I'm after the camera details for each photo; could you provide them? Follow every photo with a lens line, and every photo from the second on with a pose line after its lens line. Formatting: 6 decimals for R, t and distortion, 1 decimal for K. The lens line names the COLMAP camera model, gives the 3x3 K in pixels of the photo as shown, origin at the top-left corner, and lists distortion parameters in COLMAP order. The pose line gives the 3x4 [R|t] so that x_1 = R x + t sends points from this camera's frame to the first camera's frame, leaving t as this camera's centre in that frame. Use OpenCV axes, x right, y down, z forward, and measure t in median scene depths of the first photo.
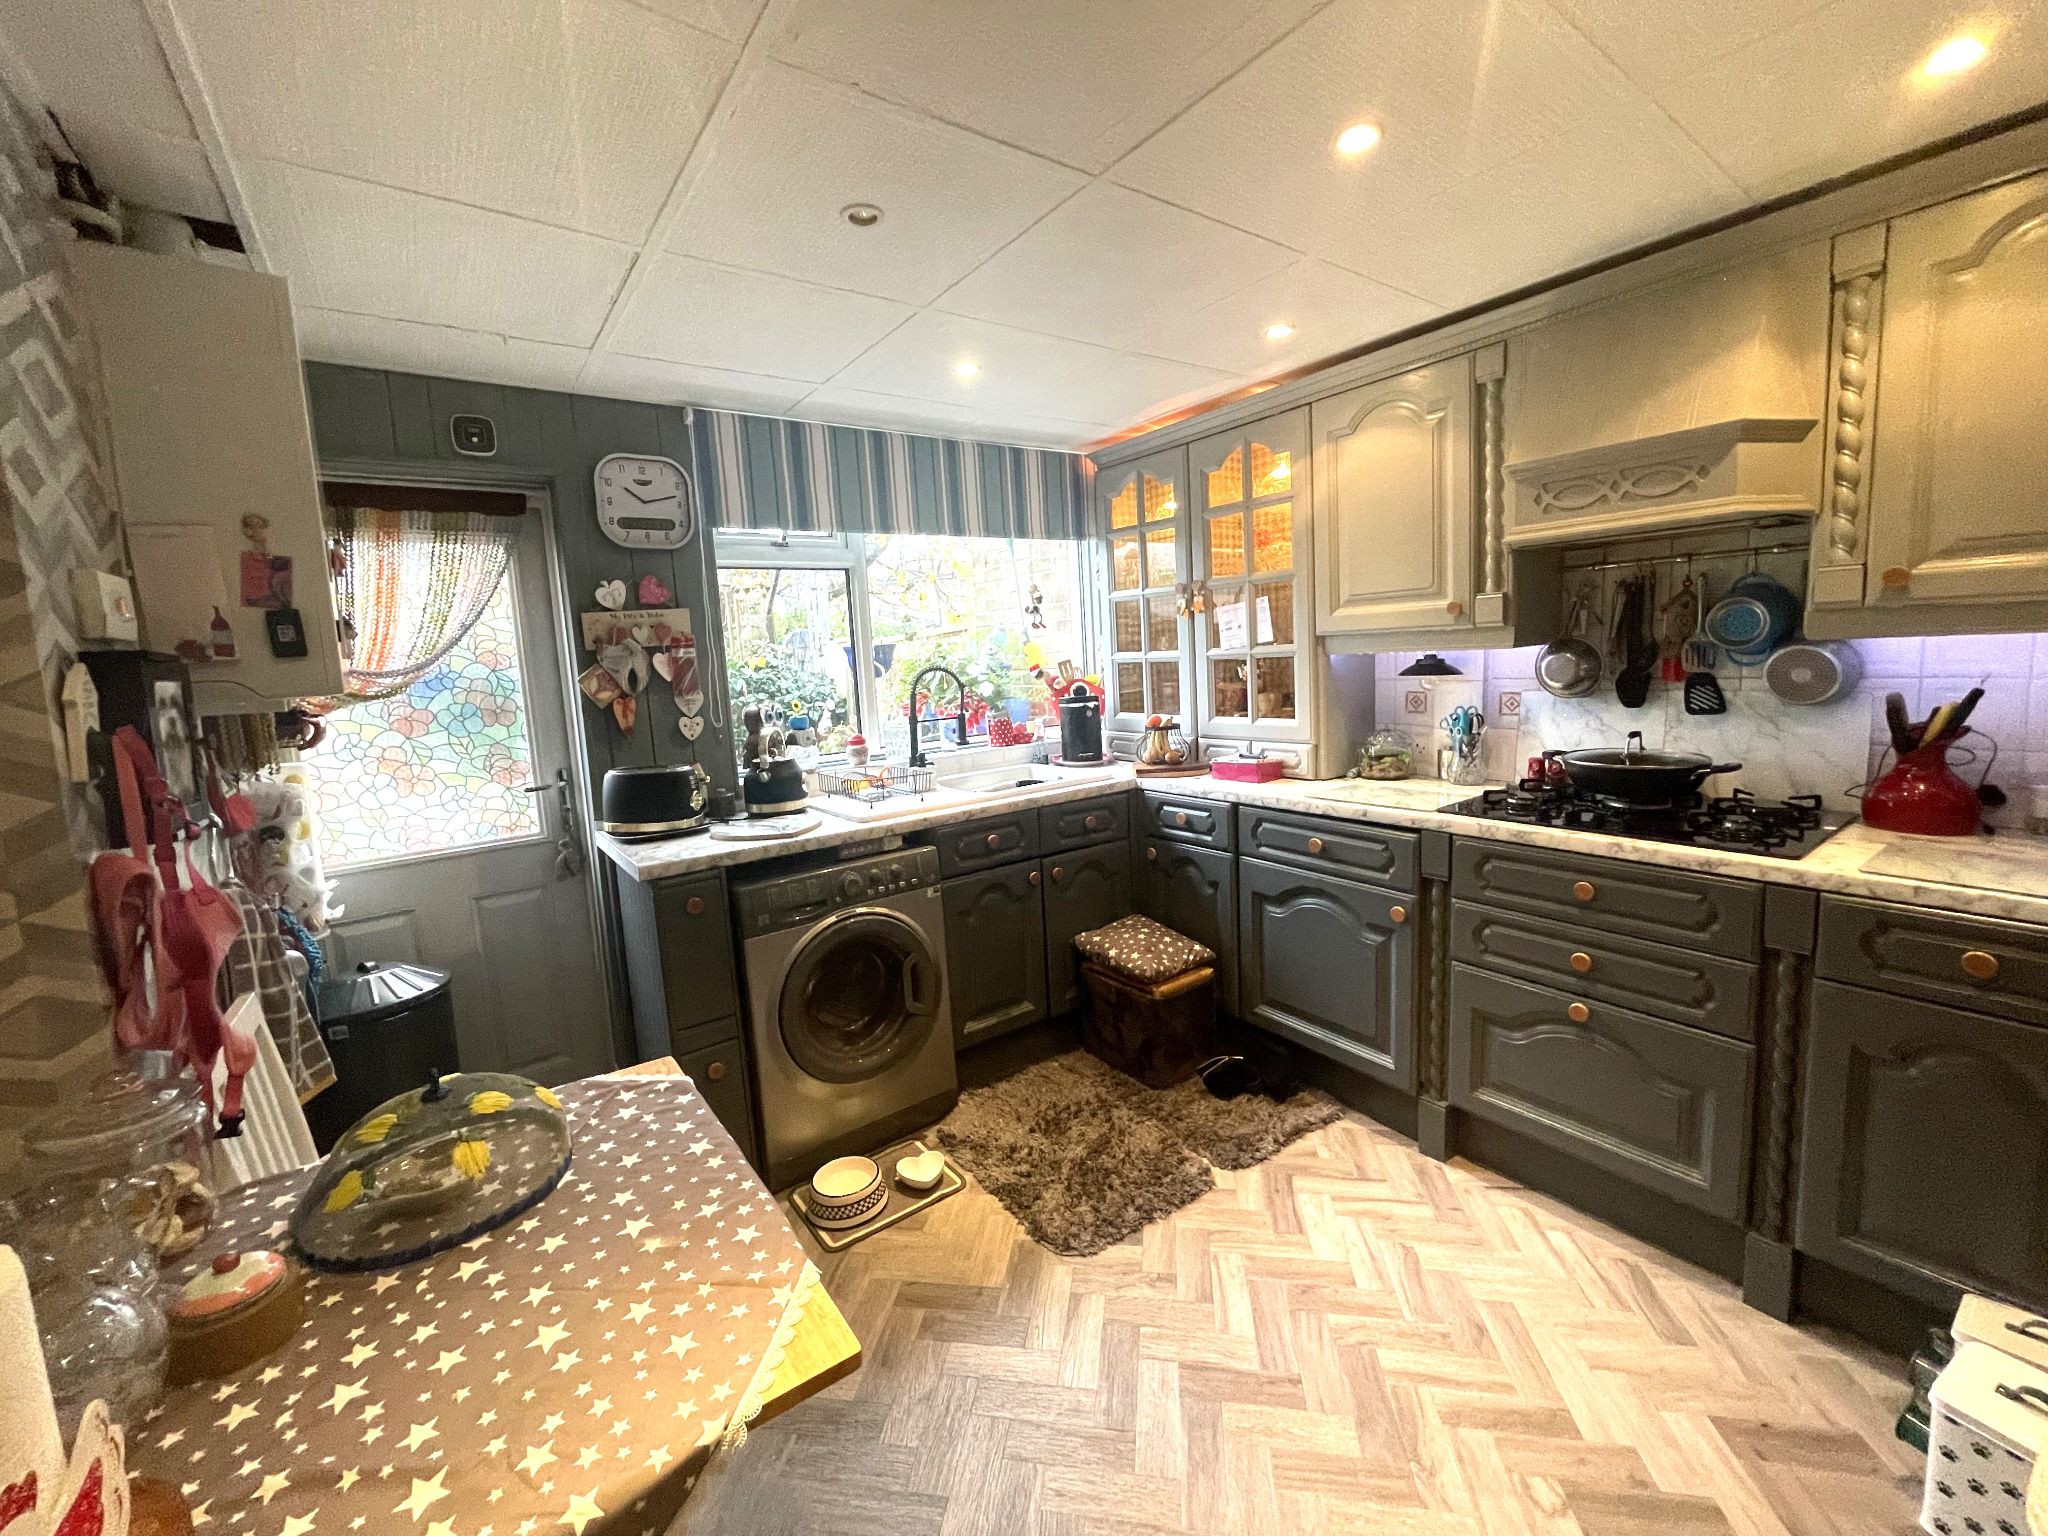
lens RADIAL K [[833.0, 0, 1017.5], [0, 833.0, 758.3], [0, 0, 1]] dist [-0.002181, -0.000061]
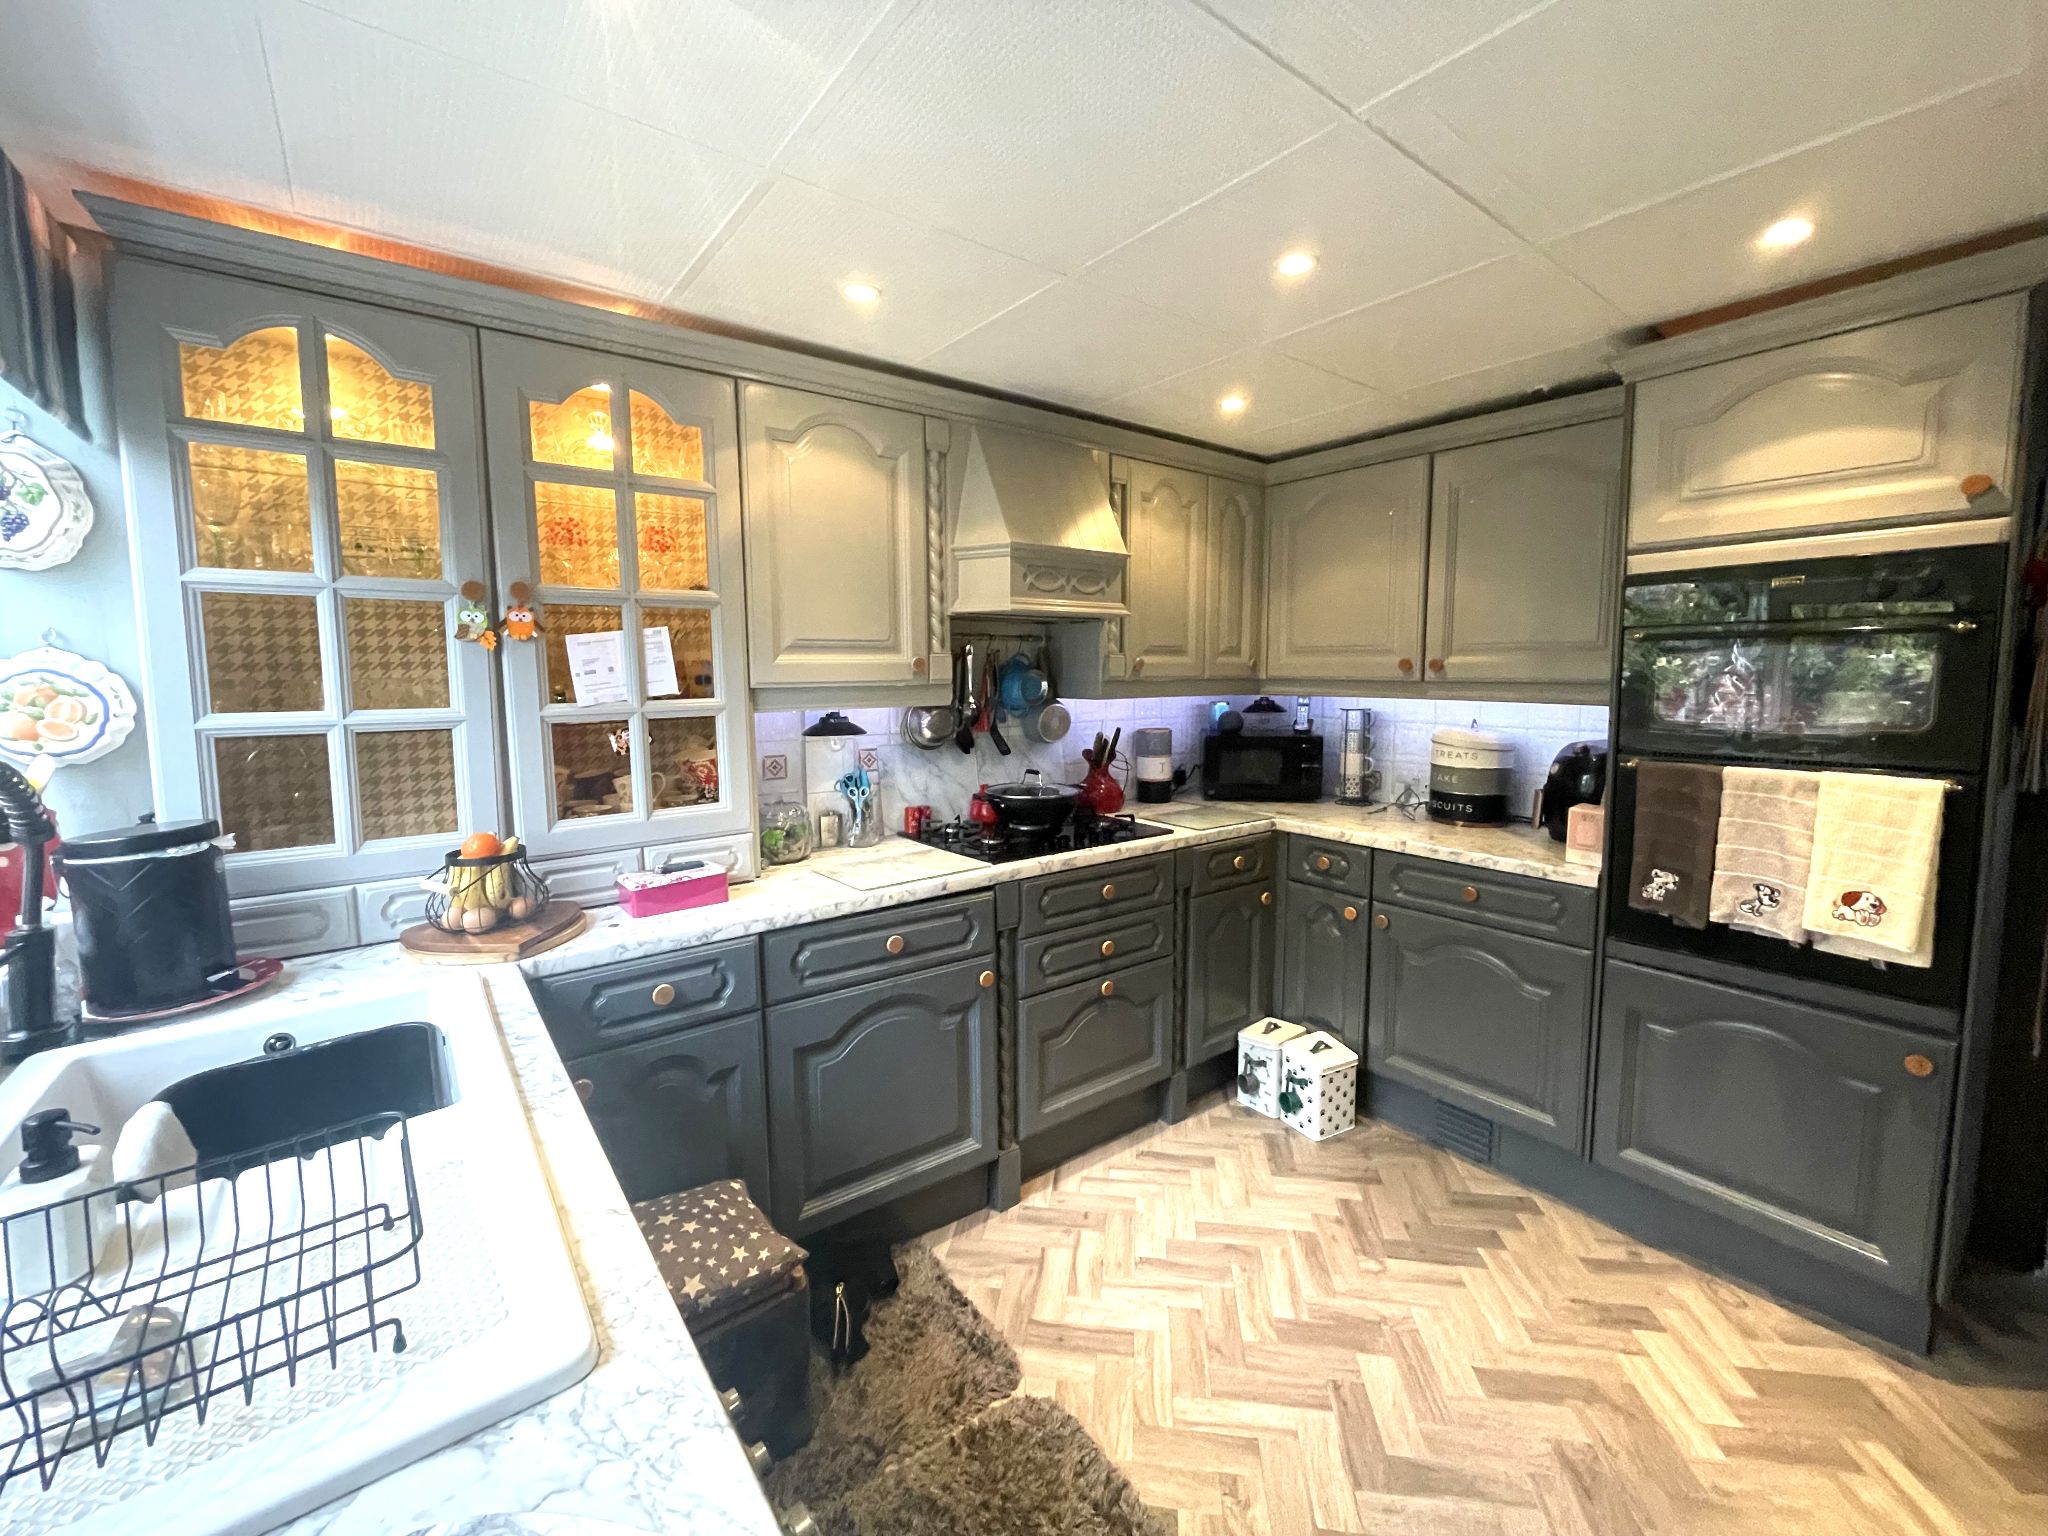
lens RADIAL K [[833.0, 0, 1014.2], [0, 833.0, 752.8], [0, 0, 1]] dist [-0.002181, -0.000061]
pose [[-0.037959, -0.046728, 0.998186, -0.411019], [0.136729, 0.989268, 0.051511, -0.097335], [-0.989881, 0.138437, -0.031163, 0.813669]]
